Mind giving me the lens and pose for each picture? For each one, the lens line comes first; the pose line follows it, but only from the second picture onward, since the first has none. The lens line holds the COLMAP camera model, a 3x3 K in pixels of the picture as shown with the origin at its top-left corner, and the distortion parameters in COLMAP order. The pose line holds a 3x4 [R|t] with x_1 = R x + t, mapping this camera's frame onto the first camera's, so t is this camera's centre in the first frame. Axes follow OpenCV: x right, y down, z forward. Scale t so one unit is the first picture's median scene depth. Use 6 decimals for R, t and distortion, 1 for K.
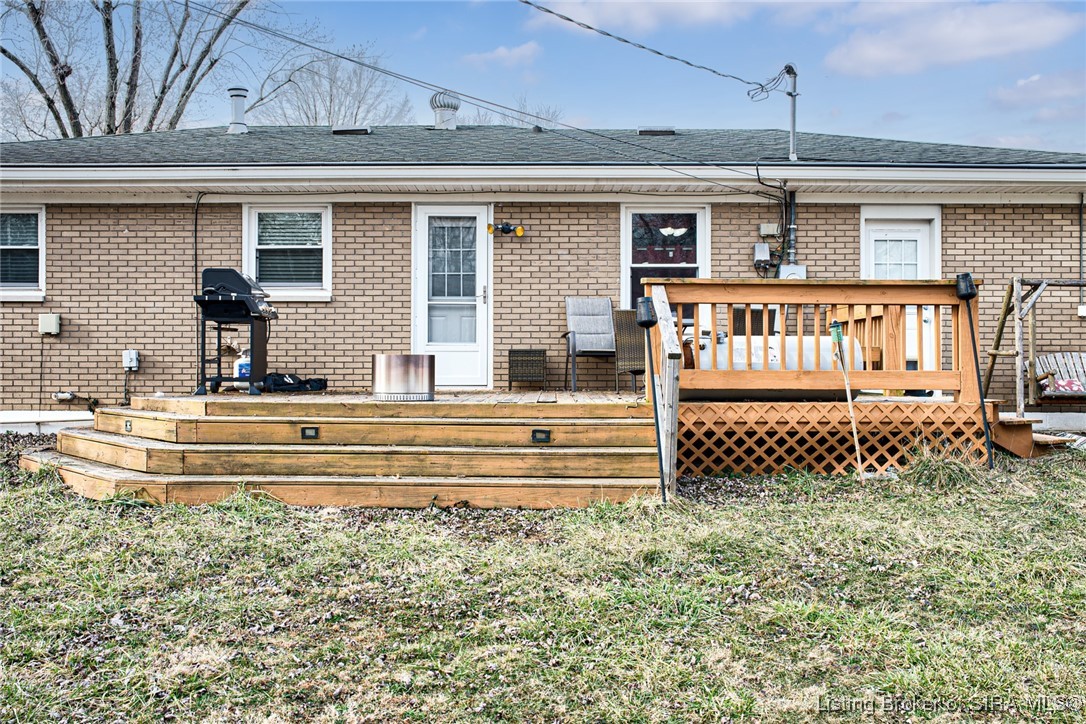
lens RADIAL K [[1051.3, 0, 541.1], [0, 1051.3, 357.3], [0, 0, 1]] dist [-0.011392, 0.000000]
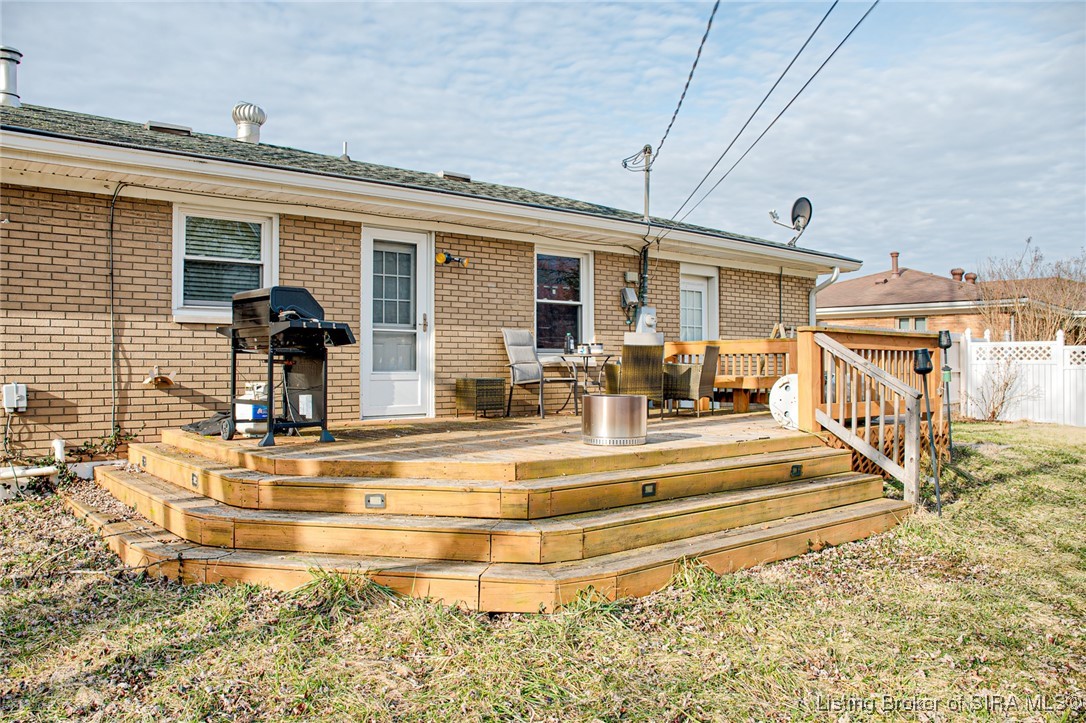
lens RADIAL K [[823.2, 0, 547.7], [0, 823.2, 361.9], [0, 0, 1]] dist [-0.063329, 0.038945]
pose [[0.767361, 0.000593, 0.641215, -0.466799], [-0.002357, 0.999995, 0.001896, -0.024413], [-0.641211, -0.002966, 0.767359, 0.327851]]
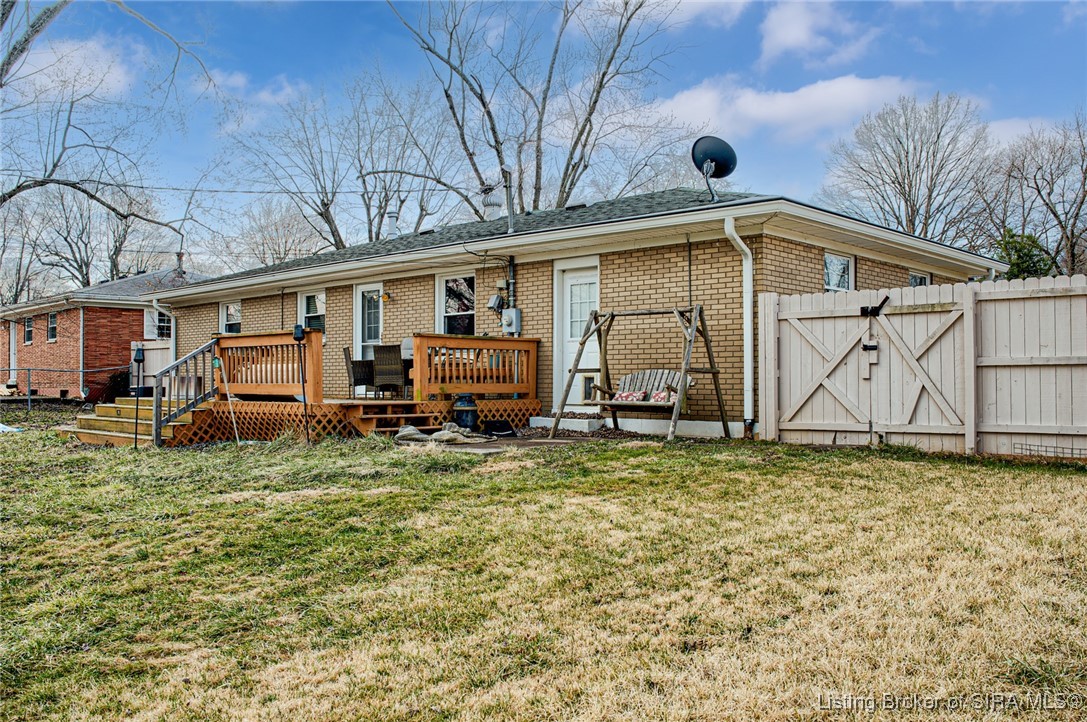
lens RADIAL K [[951.2, 0, 541.4], [0, 951.2, 363.5], [0, 0, 1]] dist [-0.016868, -0.000702]
pose [[0.728930, -0.017499, -0.684364, 1.111833], [0.005587, 0.999792, -0.019613, 0.008644], [0.684565, 0.010473, 0.728876, 0.115959]]
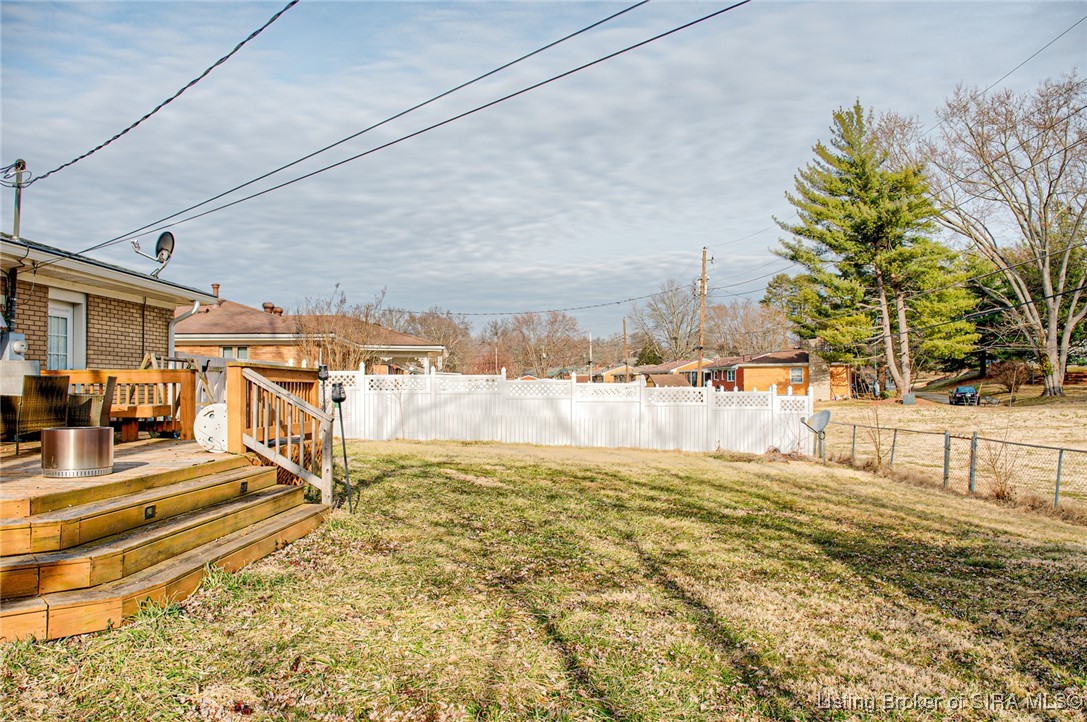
lens RADIAL K [[824.0, 0, 550.3], [0, 824.0, 362.7], [0, 0, 1]] dist [-0.063329, 0.038945]
pose [[0.035037, 0.026938, 0.999023, -0.618316], [-0.000193, 0.999637, -0.026948, -0.030802], [-0.999386, 0.000751, 0.035030, 0.377358]]
